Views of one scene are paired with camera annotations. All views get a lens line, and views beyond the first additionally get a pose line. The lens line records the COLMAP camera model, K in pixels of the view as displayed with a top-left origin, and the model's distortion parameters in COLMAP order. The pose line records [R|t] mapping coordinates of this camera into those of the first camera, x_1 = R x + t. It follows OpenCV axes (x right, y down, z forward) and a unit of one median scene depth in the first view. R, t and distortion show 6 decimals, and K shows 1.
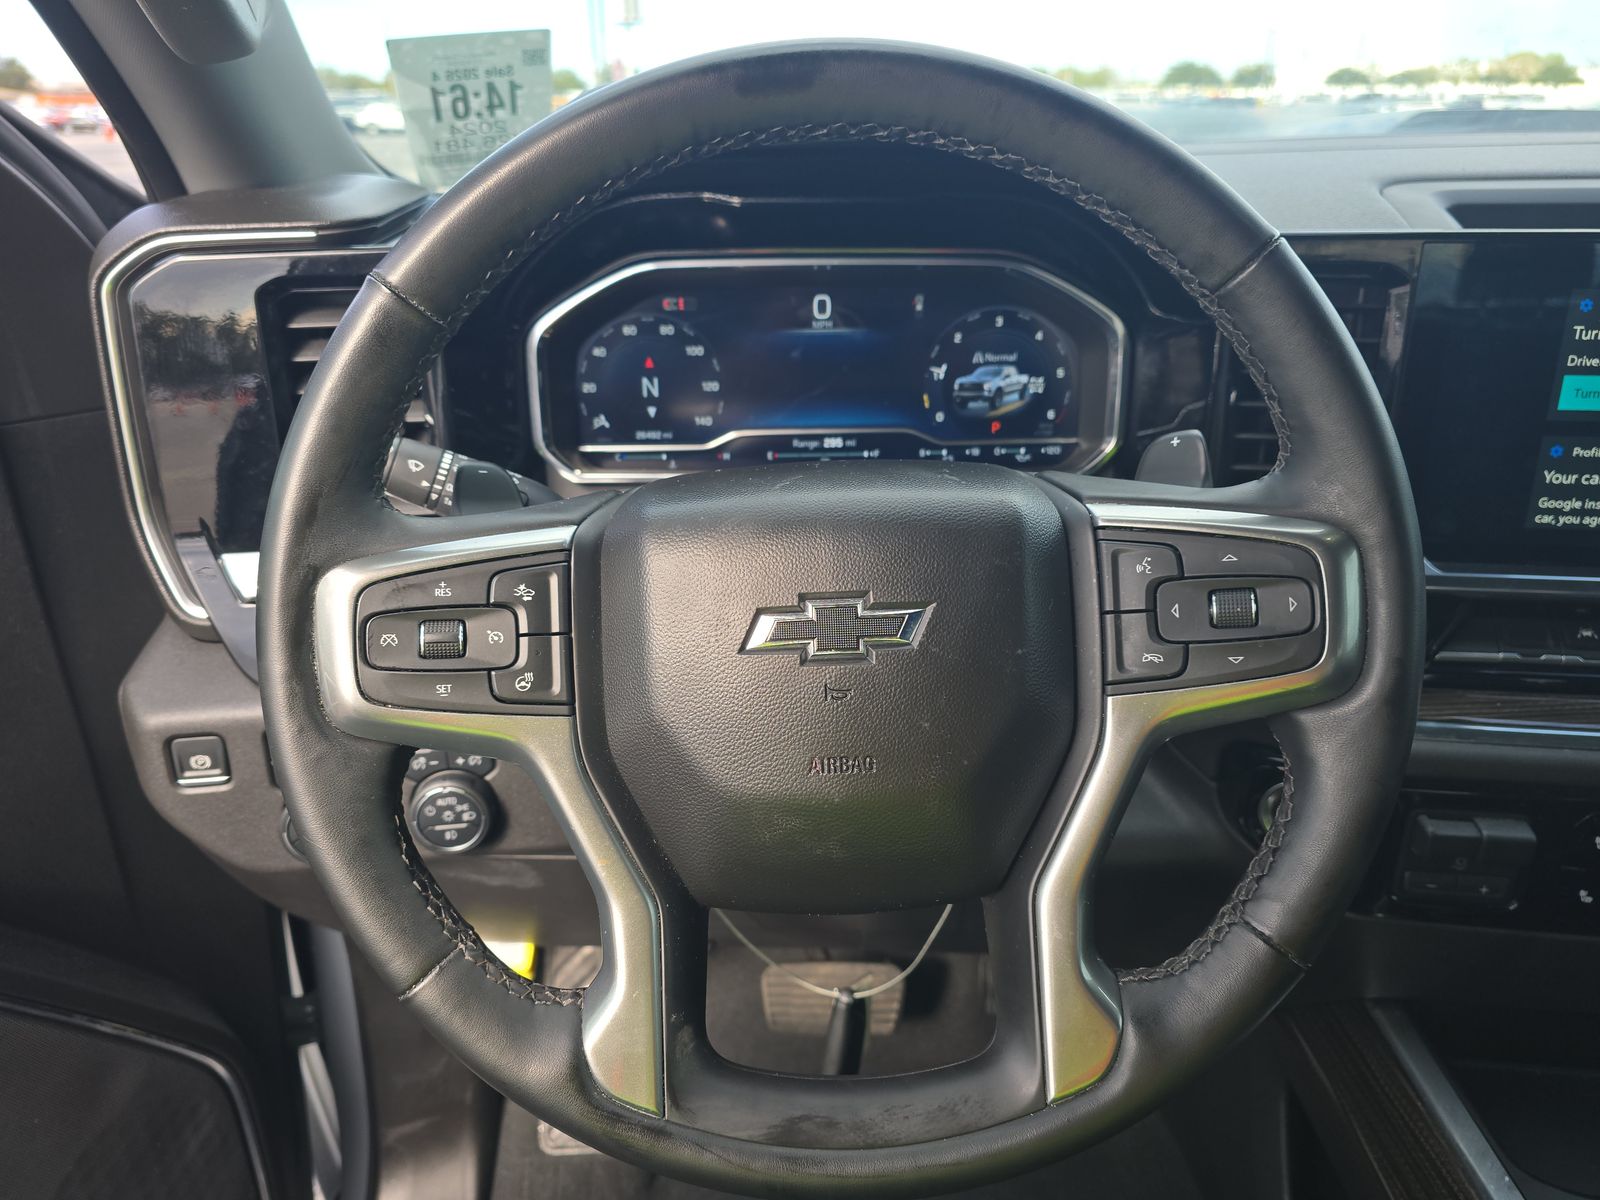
lens RADIAL K [[1135.4, 0, 803.3], [0, 1135.4, 608.8], [0, 0, 1]] dist [0.008212, -0.006157]
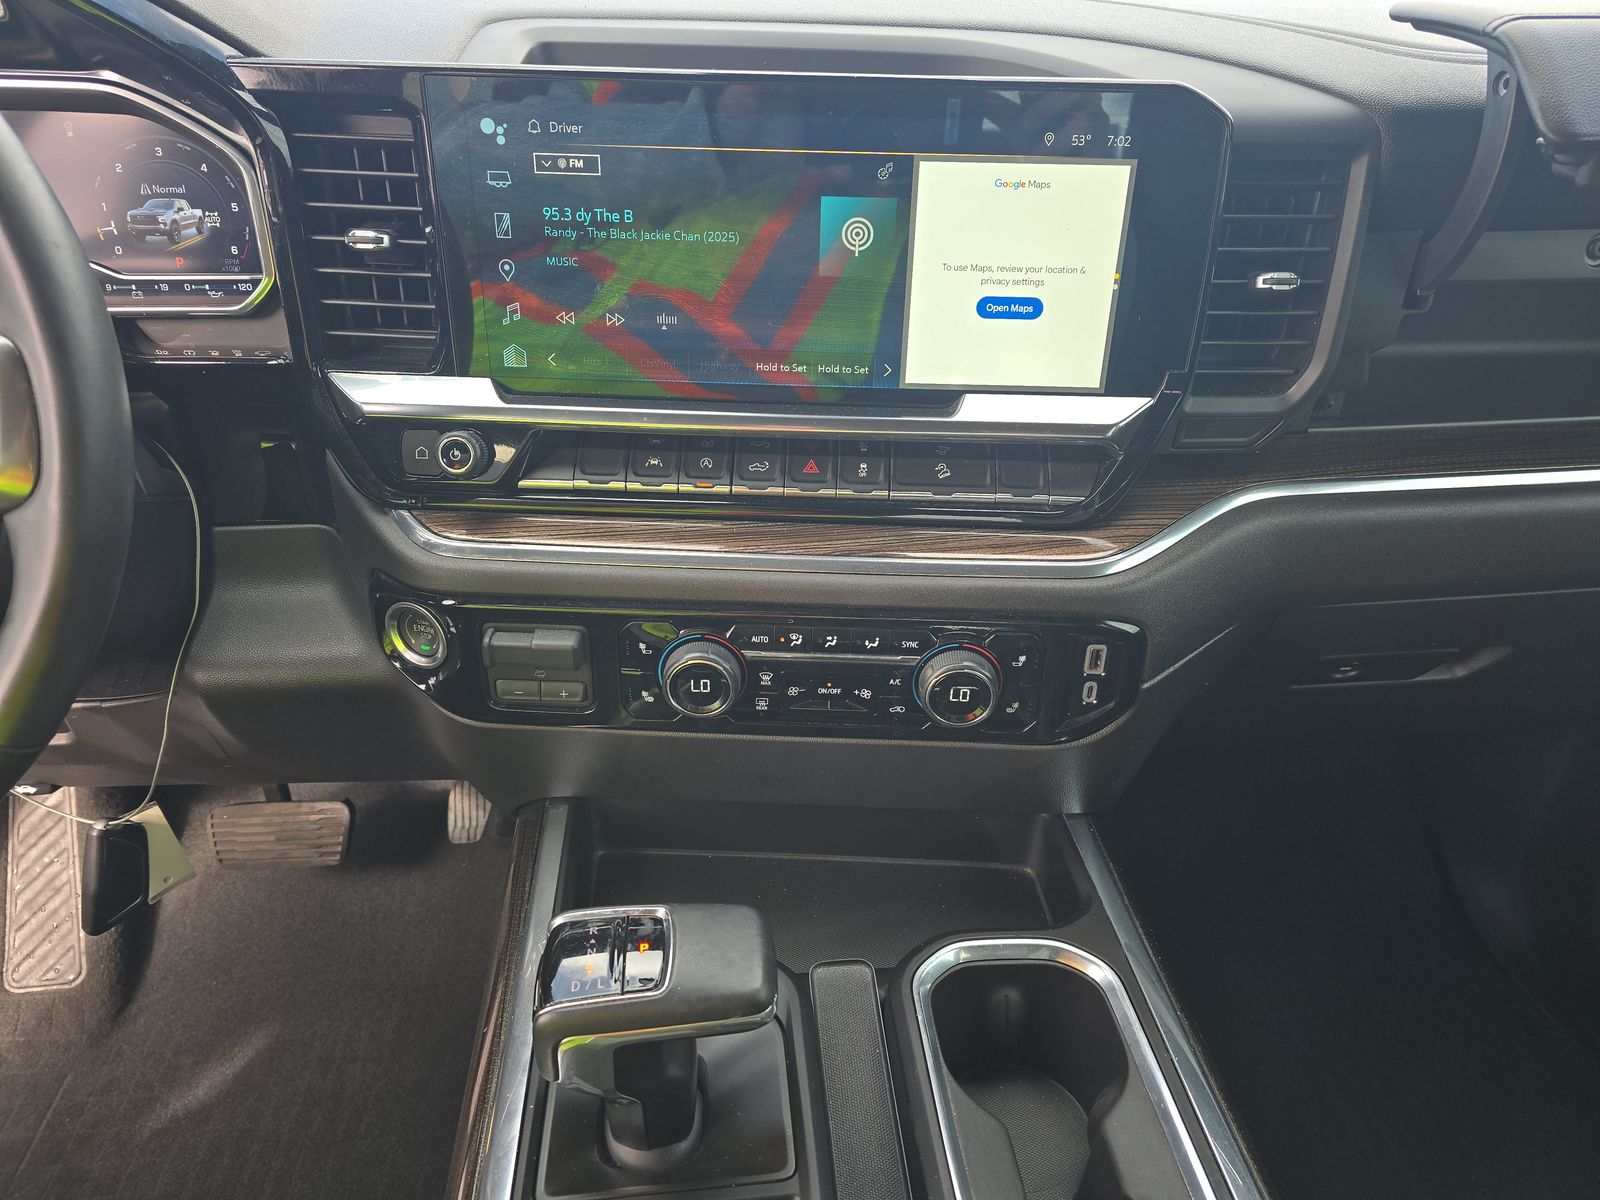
lens RADIAL K [[1135.4, 0, 798.8], [0, 1135.4, 602.8], [0, 0, 1]] dist [0.008212, -0.006157]
pose [[0.993280, -0.021504, 0.113724, 0.593077], [0.008153, 0.993147, 0.116586, 0.025494], [-0.115451, -0.114875, 0.986648, -0.084224]]
